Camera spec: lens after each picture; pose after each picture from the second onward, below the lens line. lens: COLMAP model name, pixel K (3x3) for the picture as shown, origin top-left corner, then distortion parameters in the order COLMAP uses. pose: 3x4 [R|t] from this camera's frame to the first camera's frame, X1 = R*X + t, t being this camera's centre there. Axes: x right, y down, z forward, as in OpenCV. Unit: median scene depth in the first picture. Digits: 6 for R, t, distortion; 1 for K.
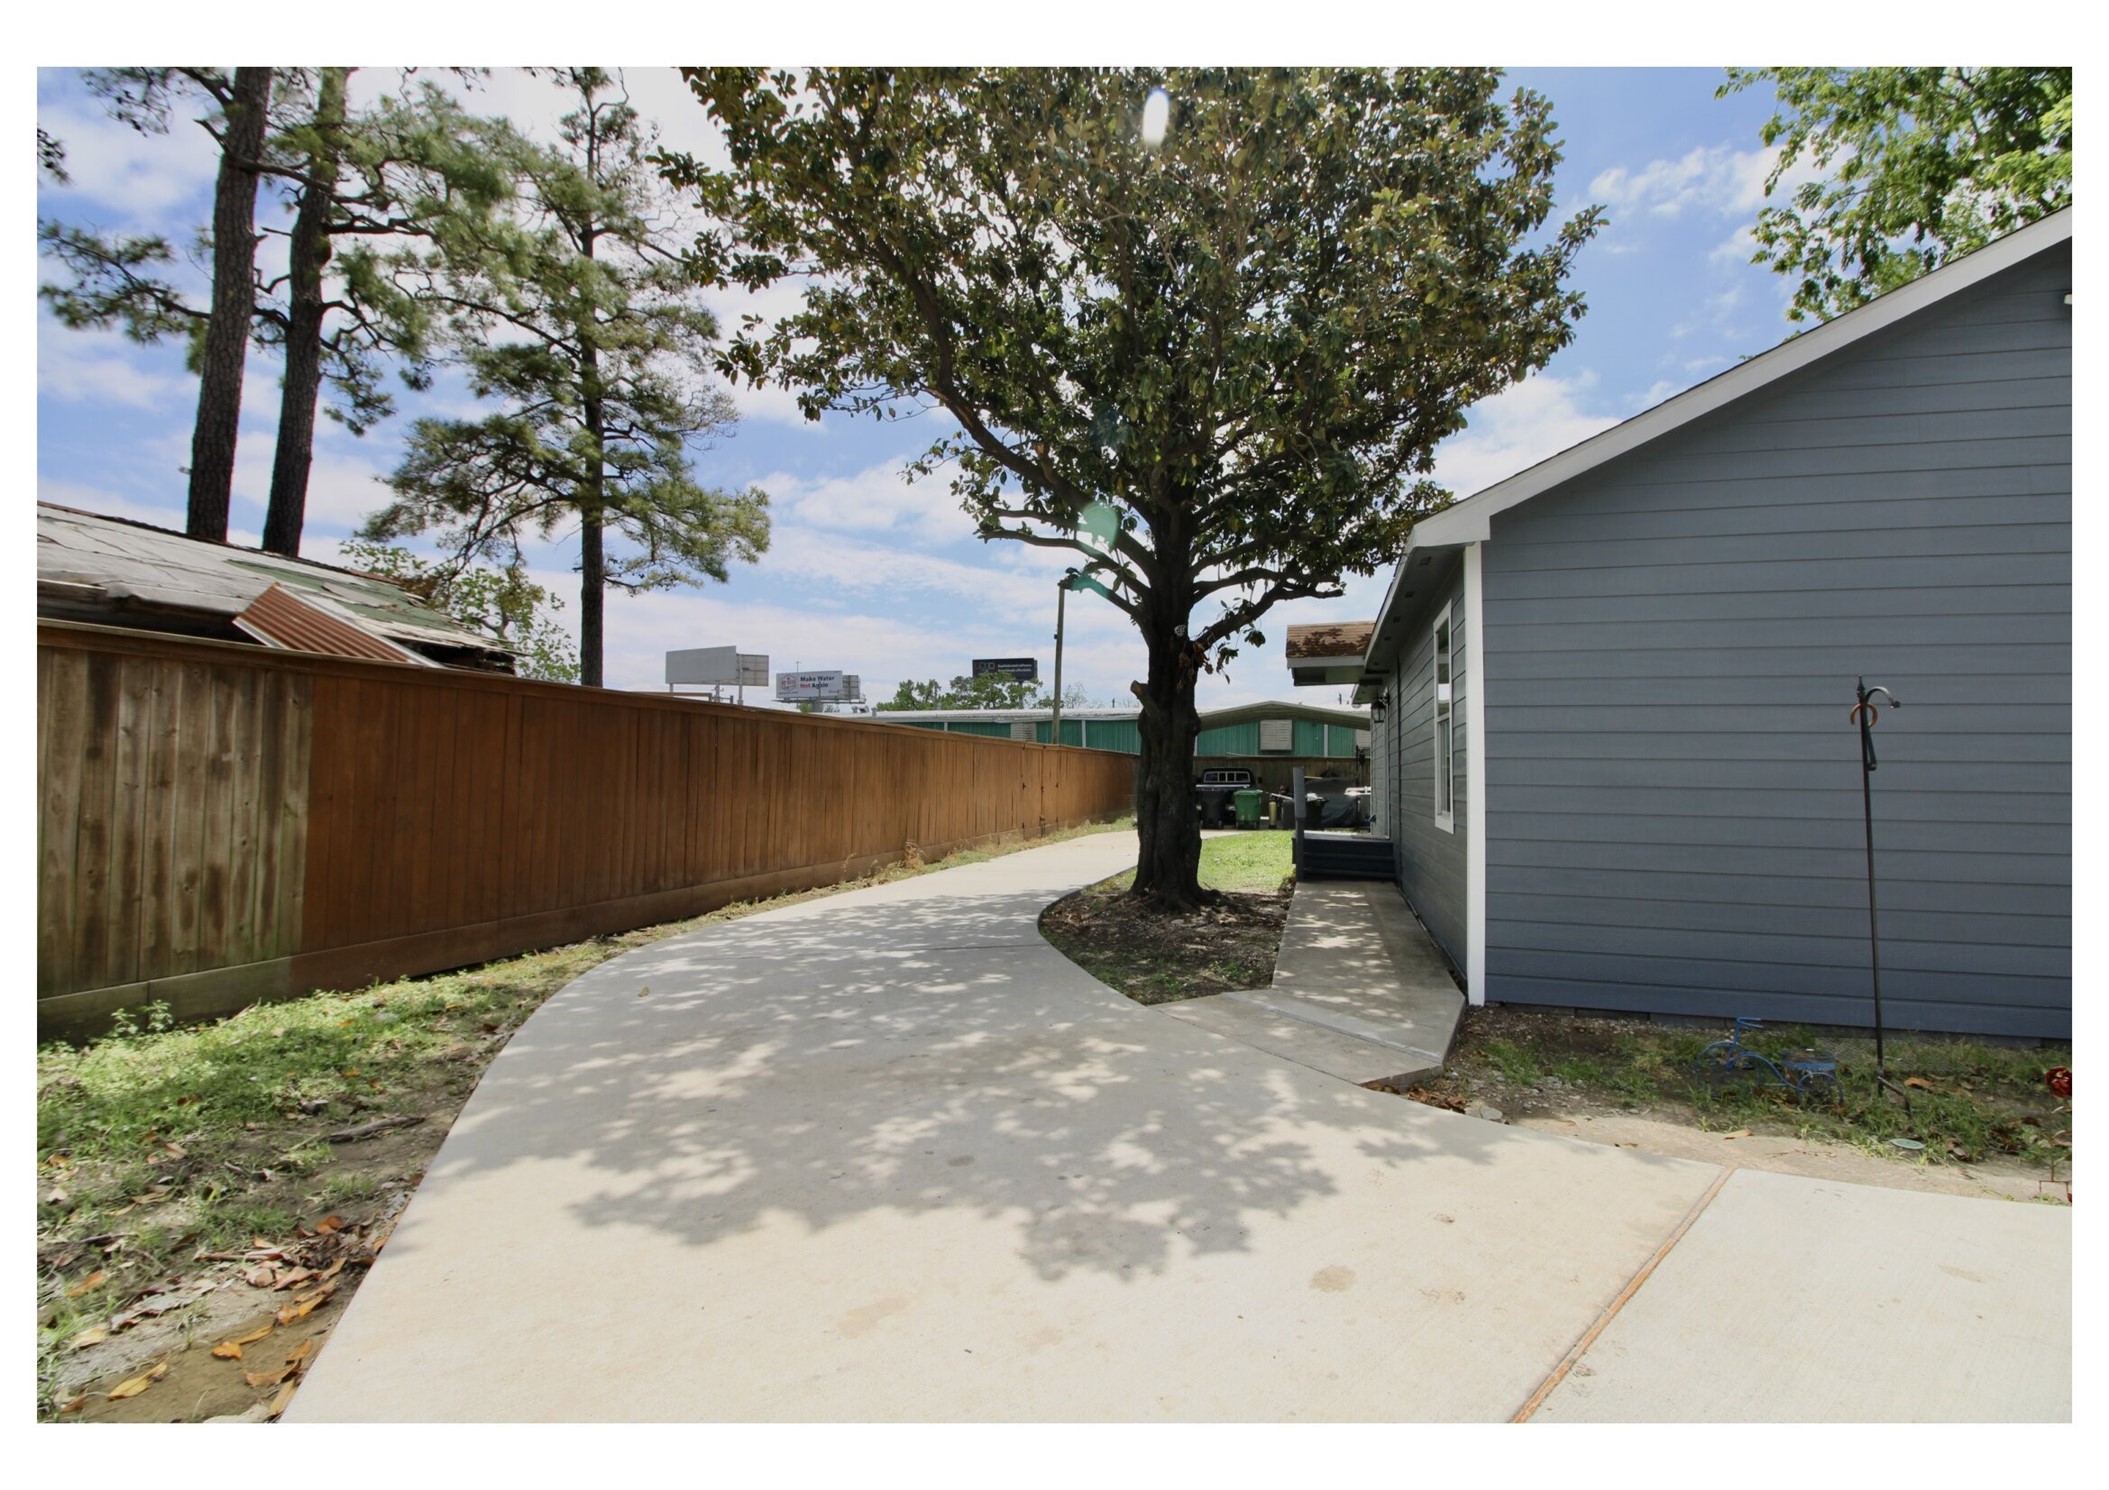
lens RADIAL K [[946.4, 0, 1054.5], [0, 946.4, 745.0], [0, 0, 1]] dist [-0.010102, -0.000303]
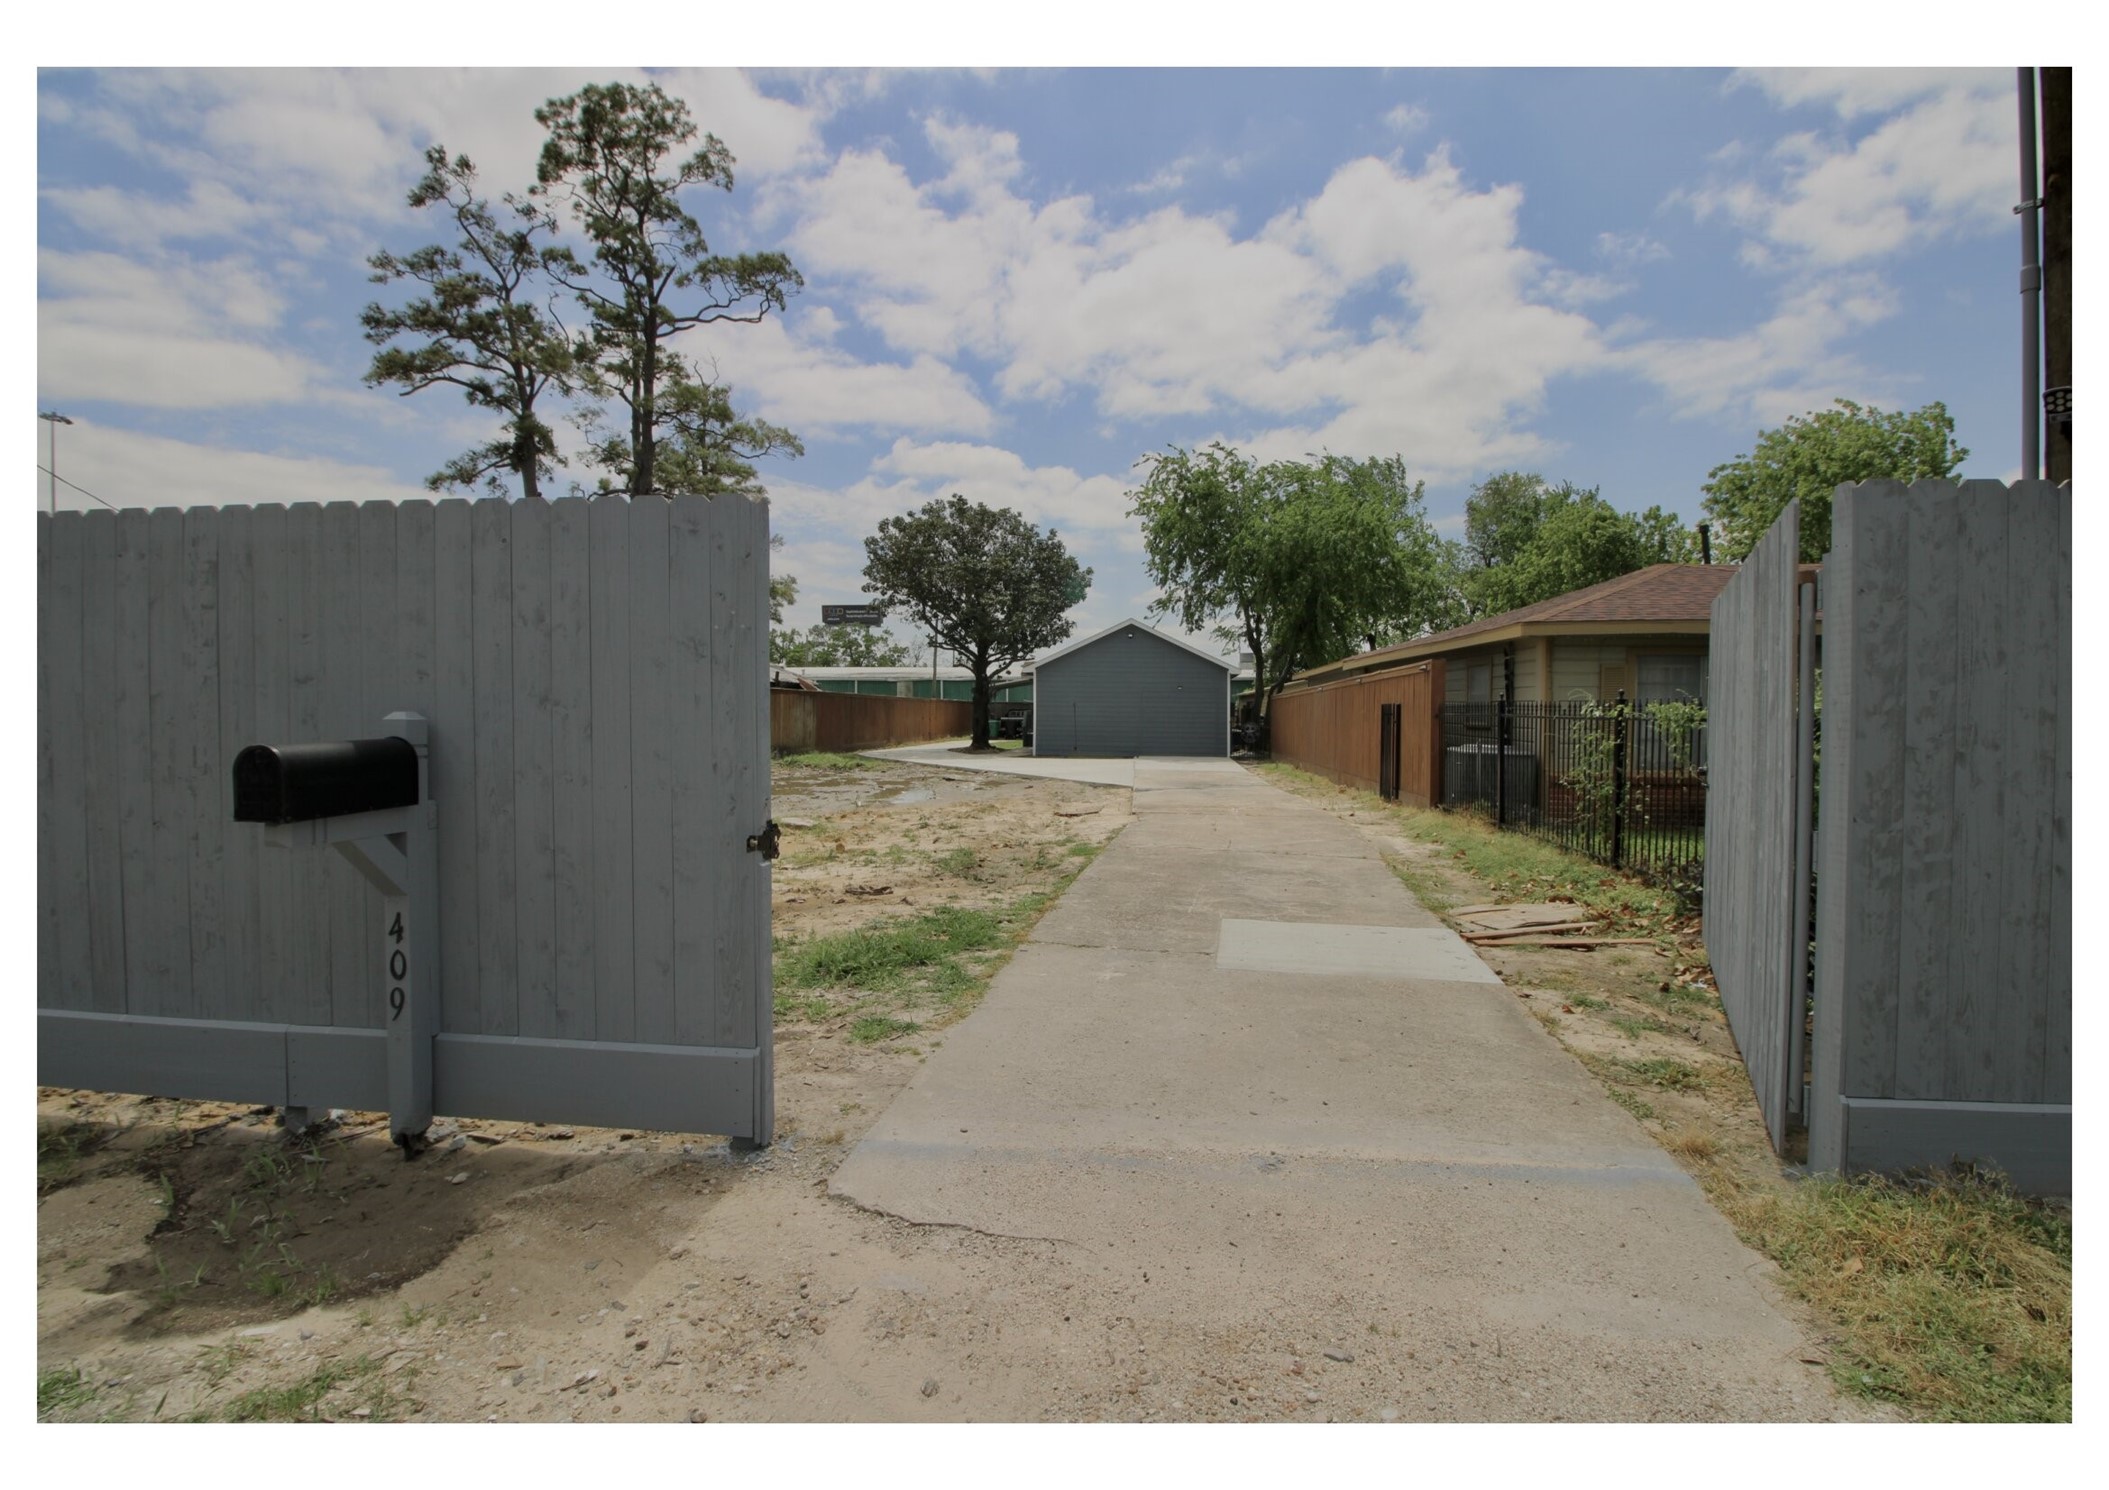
lens RADIAL K [[946.4, 0, 1054.5], [0, 946.4, 745.0], [0, 0, 1]] dist [-0.010102, -0.000303]
pose [[0.984379, -0.003601, 0.176024, -0.163286], [-0.008384, 0.997698, 0.067293, -0.062964], [-0.175861, -0.067718, 0.982083, -1.763748]]
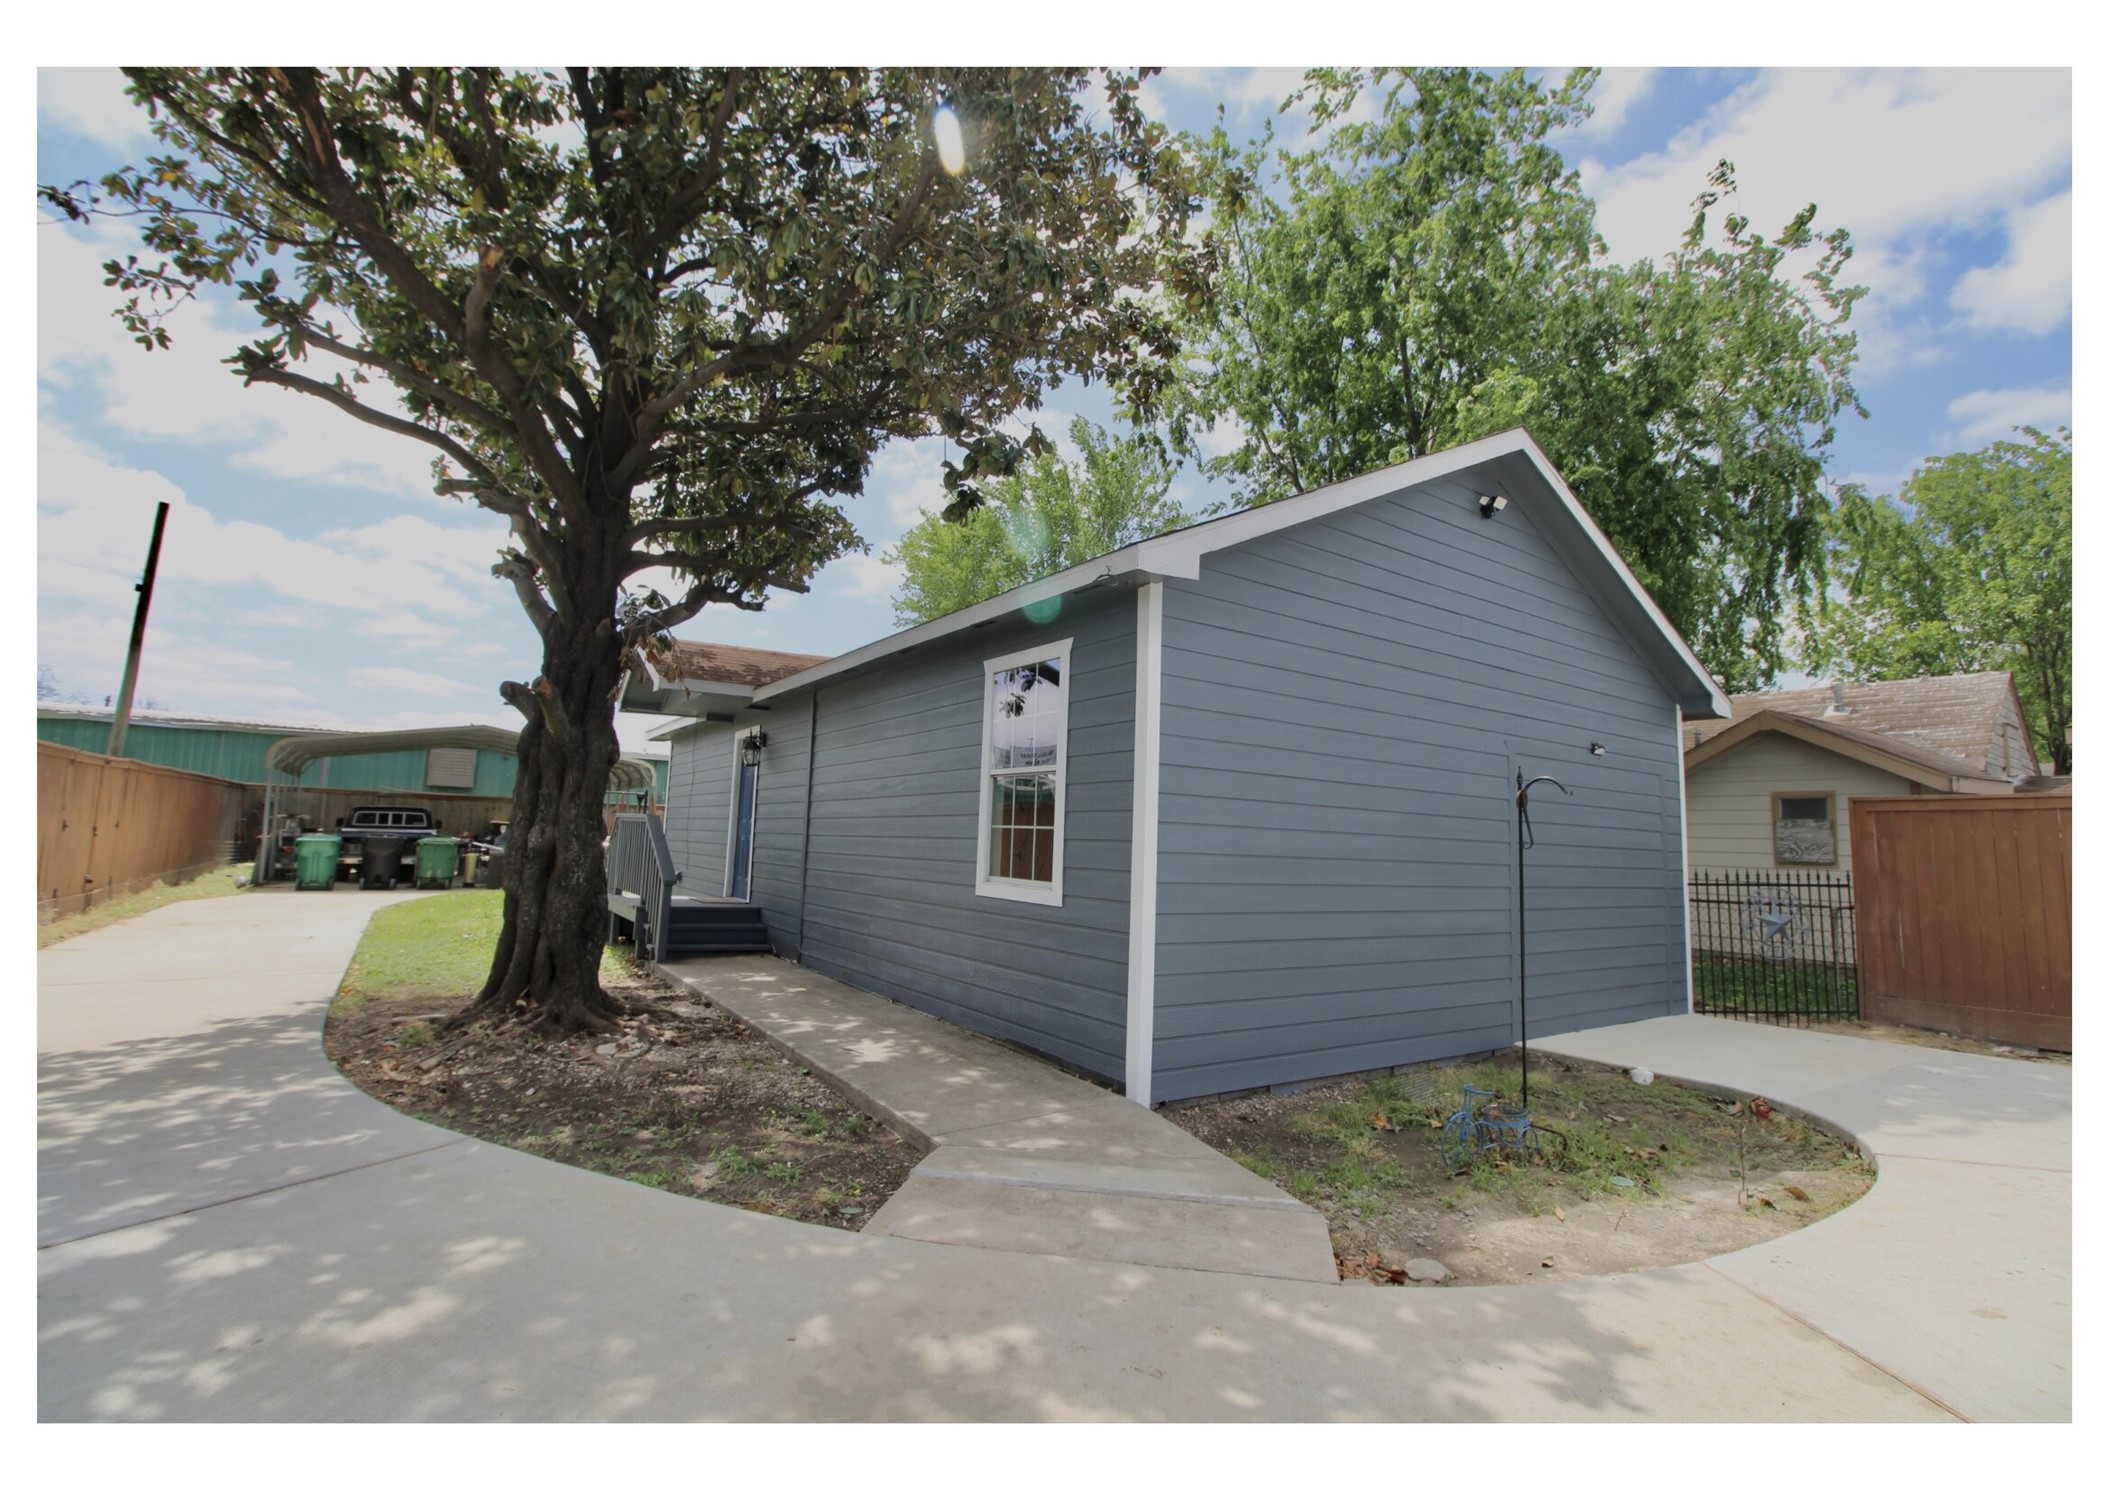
lens RADIAL K [[946.4, 0, 1054.5], [0, 946.4, 745.0], [0, 0, 1]] dist [-0.010102, -0.000303]
pose [[0.638702, 0.093839, 0.763711, -0.113805], [-0.054506, 0.995560, -0.076743, 0.006580], [-0.767521, 0.007389, 0.640981, 0.201130]]
